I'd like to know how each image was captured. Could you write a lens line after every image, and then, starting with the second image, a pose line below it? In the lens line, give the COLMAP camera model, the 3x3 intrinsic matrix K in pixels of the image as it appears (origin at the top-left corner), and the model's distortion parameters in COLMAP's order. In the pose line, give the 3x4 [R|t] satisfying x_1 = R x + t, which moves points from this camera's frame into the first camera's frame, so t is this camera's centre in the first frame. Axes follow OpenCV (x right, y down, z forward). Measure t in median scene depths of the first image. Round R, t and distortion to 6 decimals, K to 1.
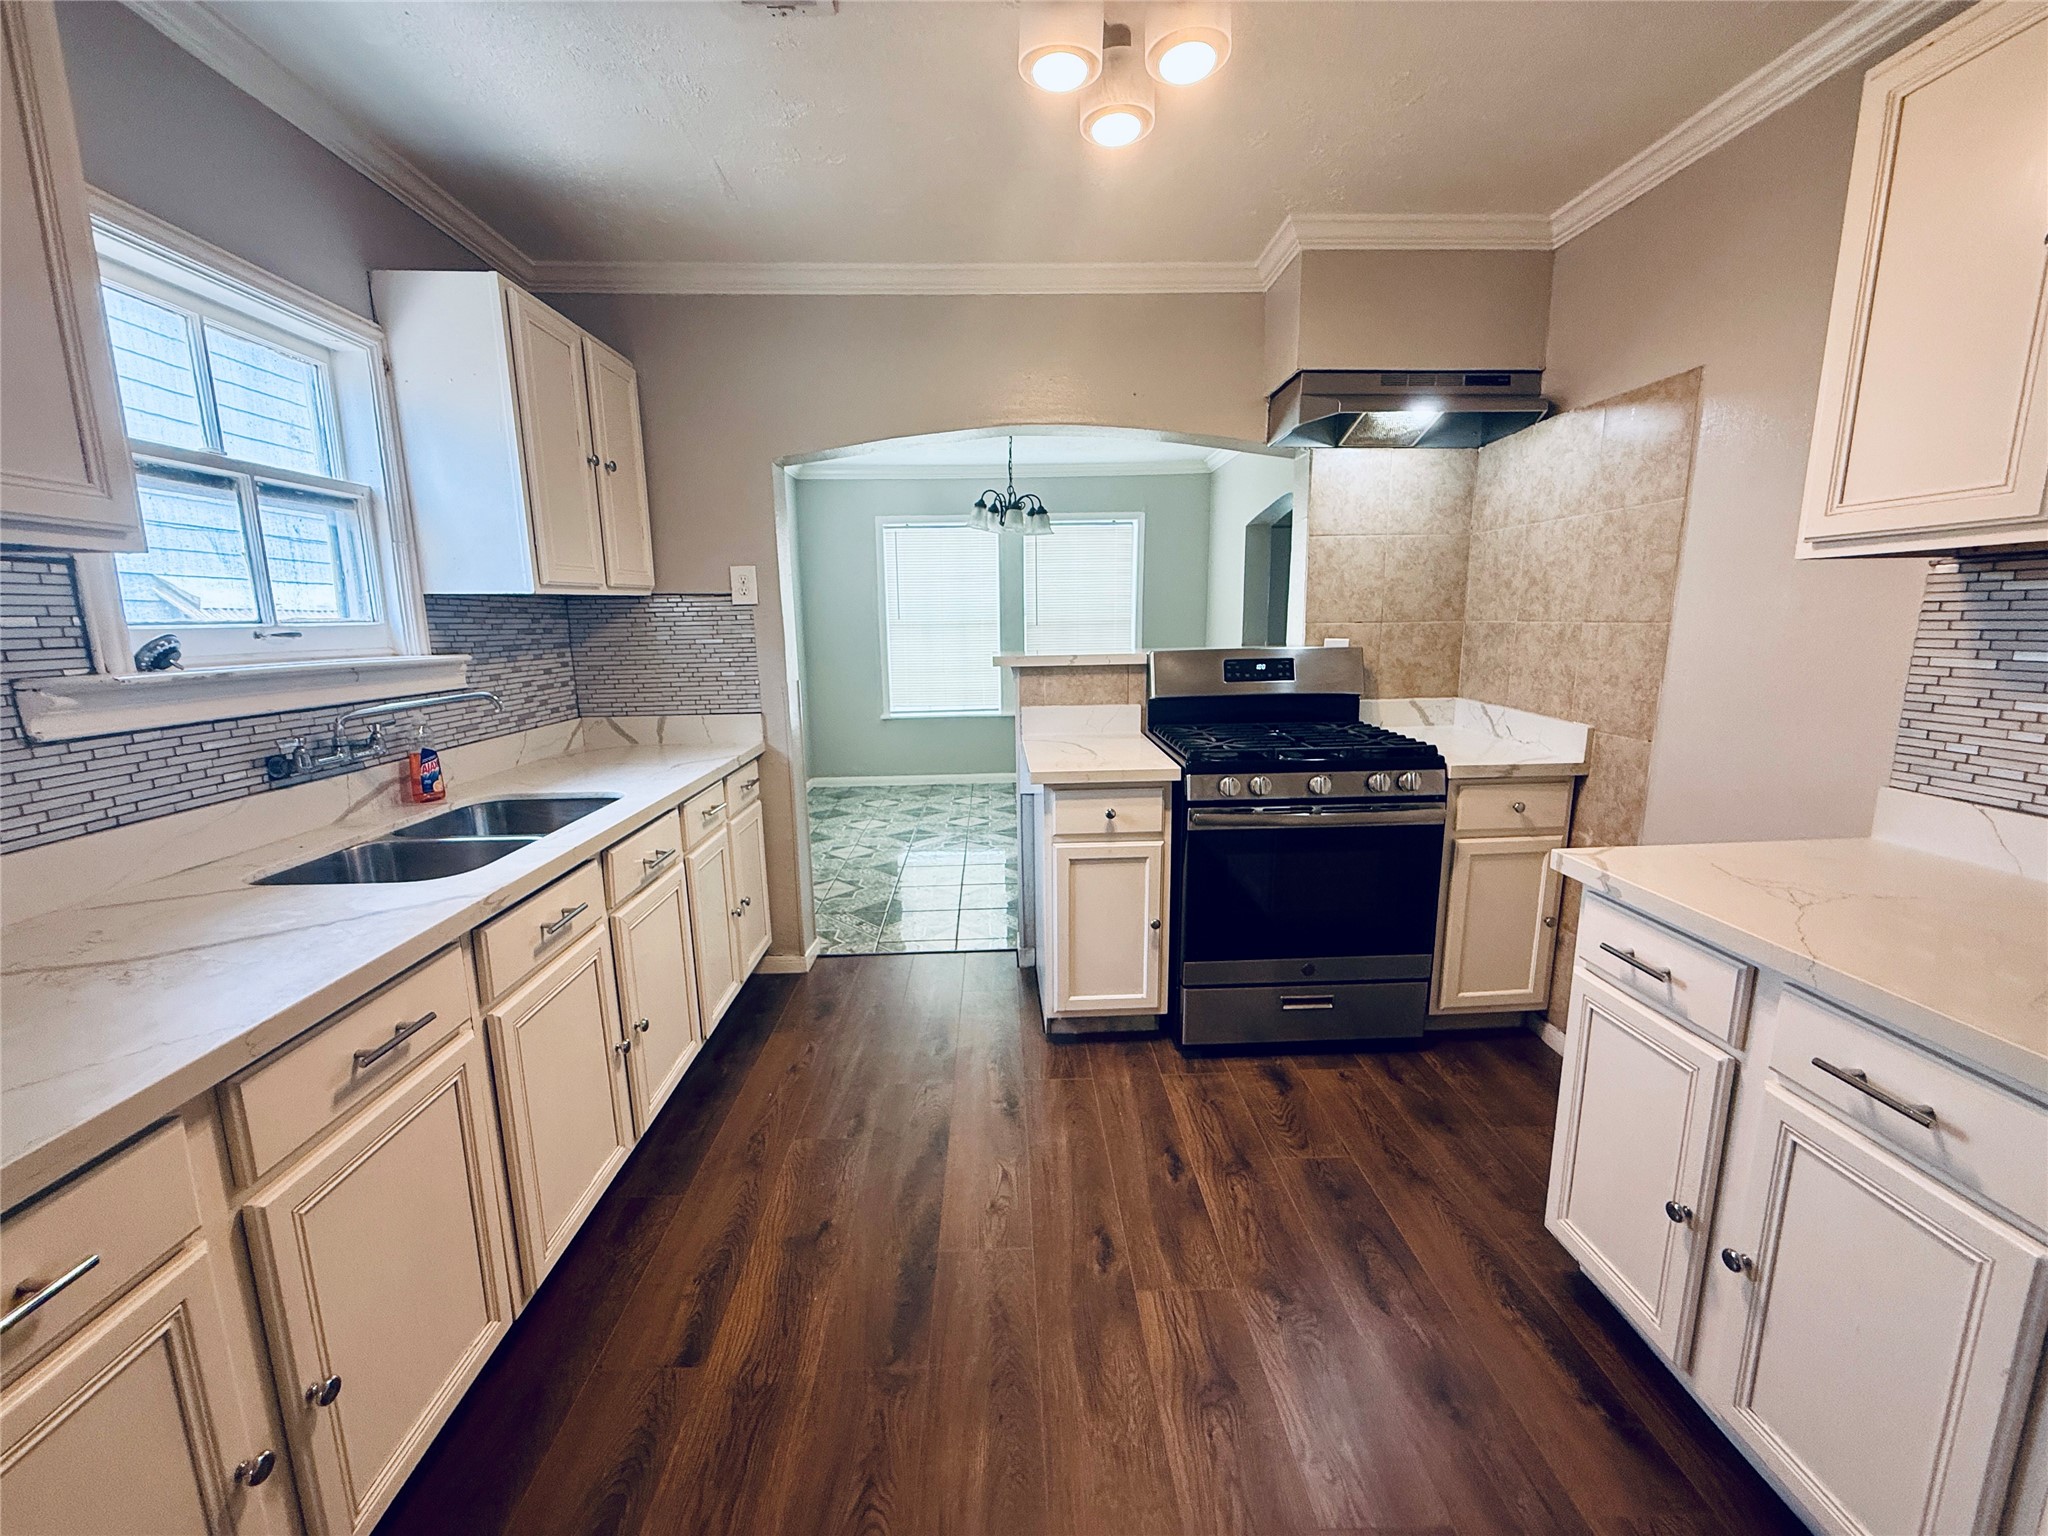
lens RADIAL K [[810.7, 0, 1020.3], [0, 810.7, 761.8], [0, 0, 1]] dist [-0.000927, 0.000025]
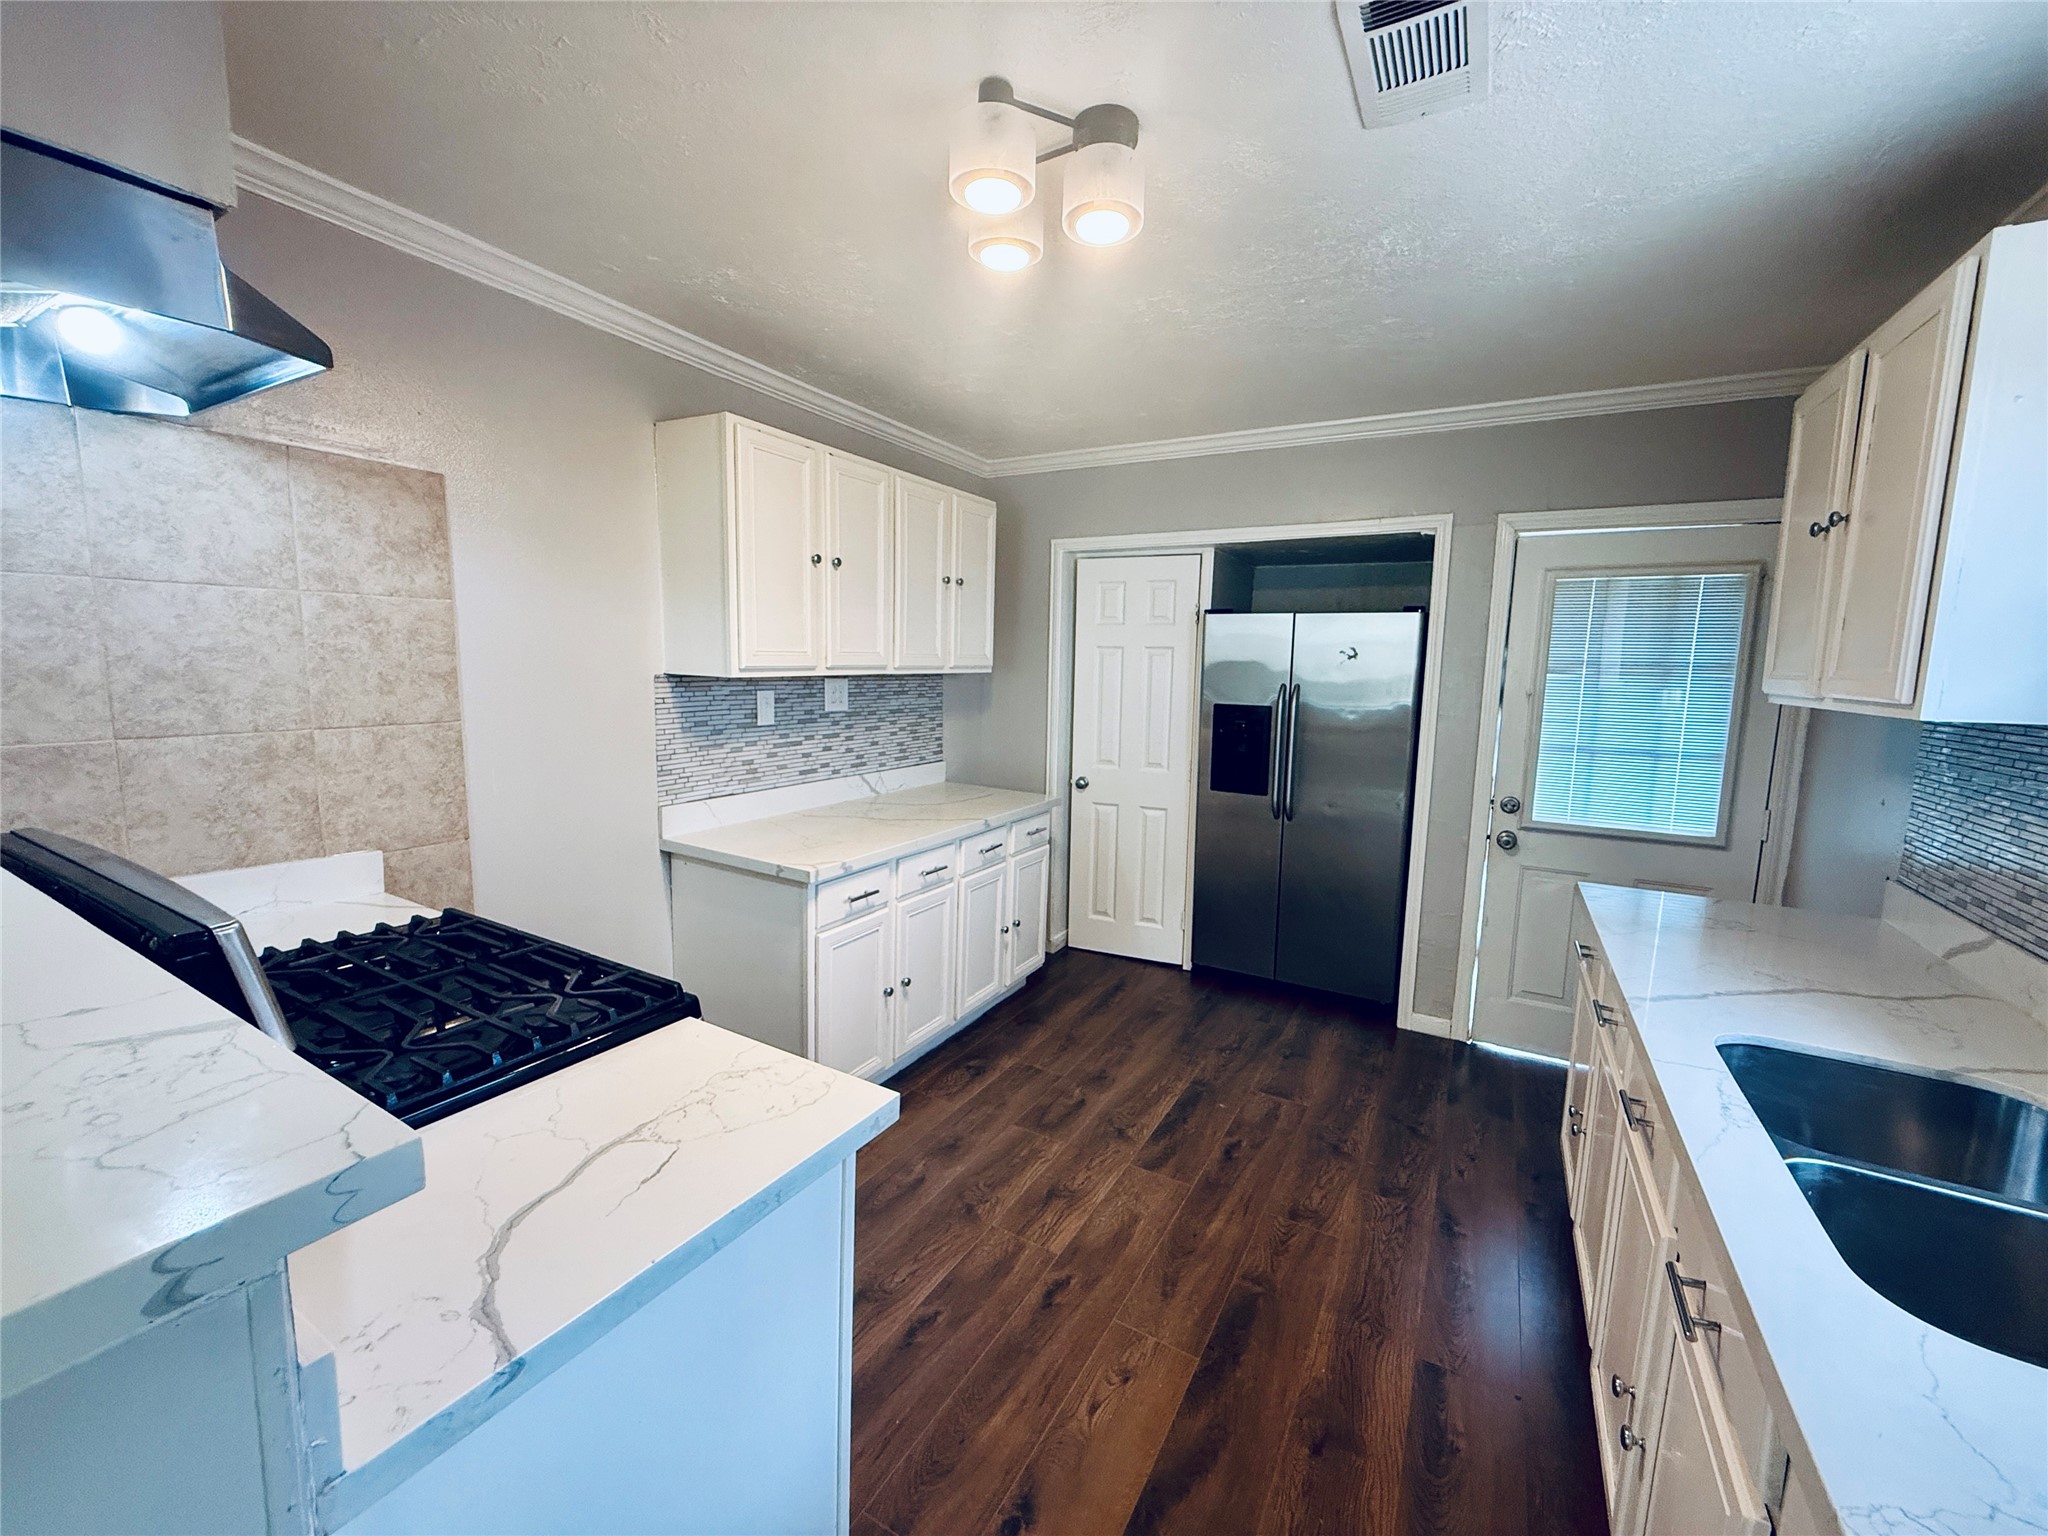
lens RADIAL K [[810.7, 0, 1020.3], [0, 810.7, 761.8], [0, 0, 1]] dist [-0.000927, 0.000025]
pose [[-0.847736, -0.078067, 0.524642, -0.338542], [0.078976, 0.959507, 0.270386, -0.356824], [-0.524506, 0.270650, -0.807243, 1.527315]]
